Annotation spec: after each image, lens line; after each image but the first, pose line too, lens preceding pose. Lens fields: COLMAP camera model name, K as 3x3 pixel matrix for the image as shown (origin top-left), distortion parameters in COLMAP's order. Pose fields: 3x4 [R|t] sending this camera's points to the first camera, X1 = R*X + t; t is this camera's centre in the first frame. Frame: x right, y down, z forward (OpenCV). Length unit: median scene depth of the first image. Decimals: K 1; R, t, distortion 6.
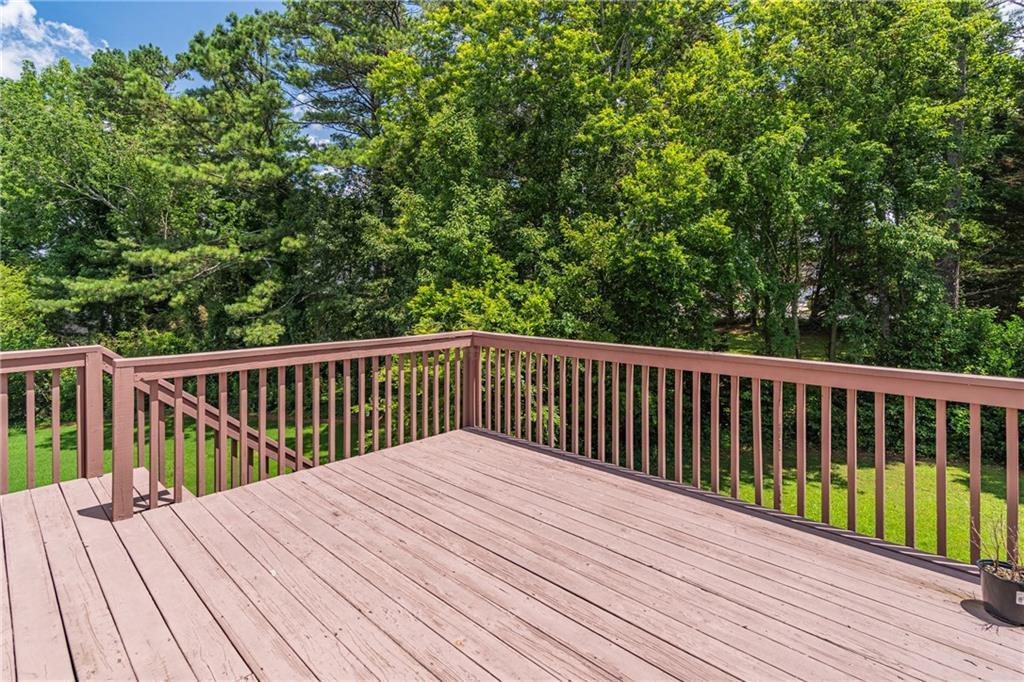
lens RADIAL K [[507.3, 0, 512.9], [0, 507.3, 286.3], [0, 0, 1]] dist [-0.002550, 0.001836]
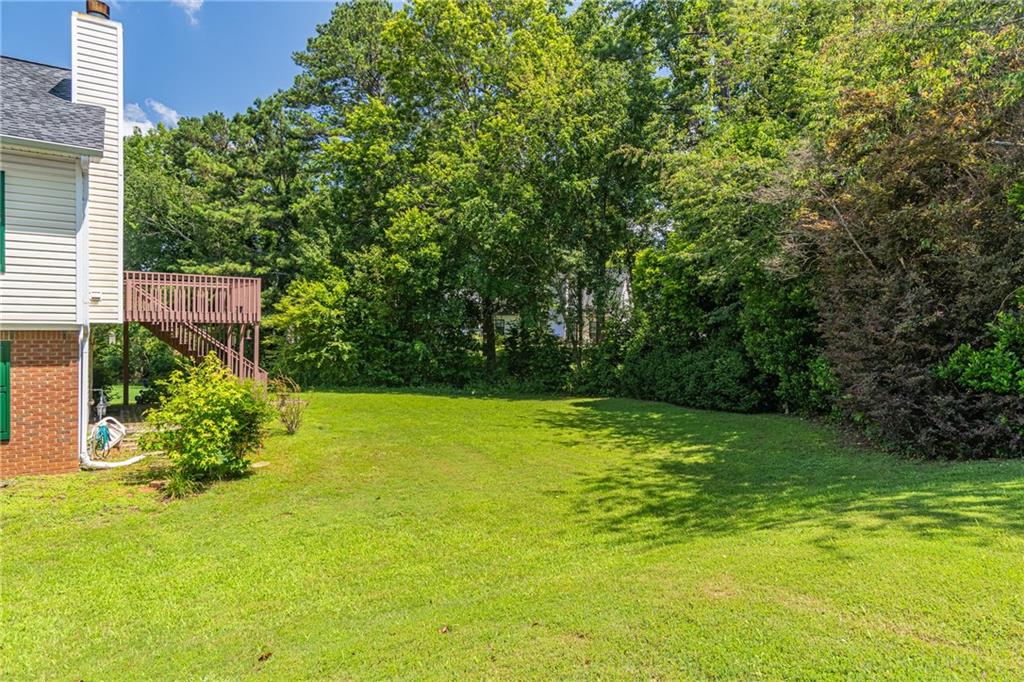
lens RADIAL K [[575.3, 0, 508.5], [0, 575.3, 337.4], [0, 0, 1]] dist [-0.001645, -0.000857]
pose [[0.979469, 0.033162, -0.198849, 0.464564], [-0.026938, 0.999061, 0.033924, 0.050283], [0.199787, -0.027871, 0.979443, -0.438945]]
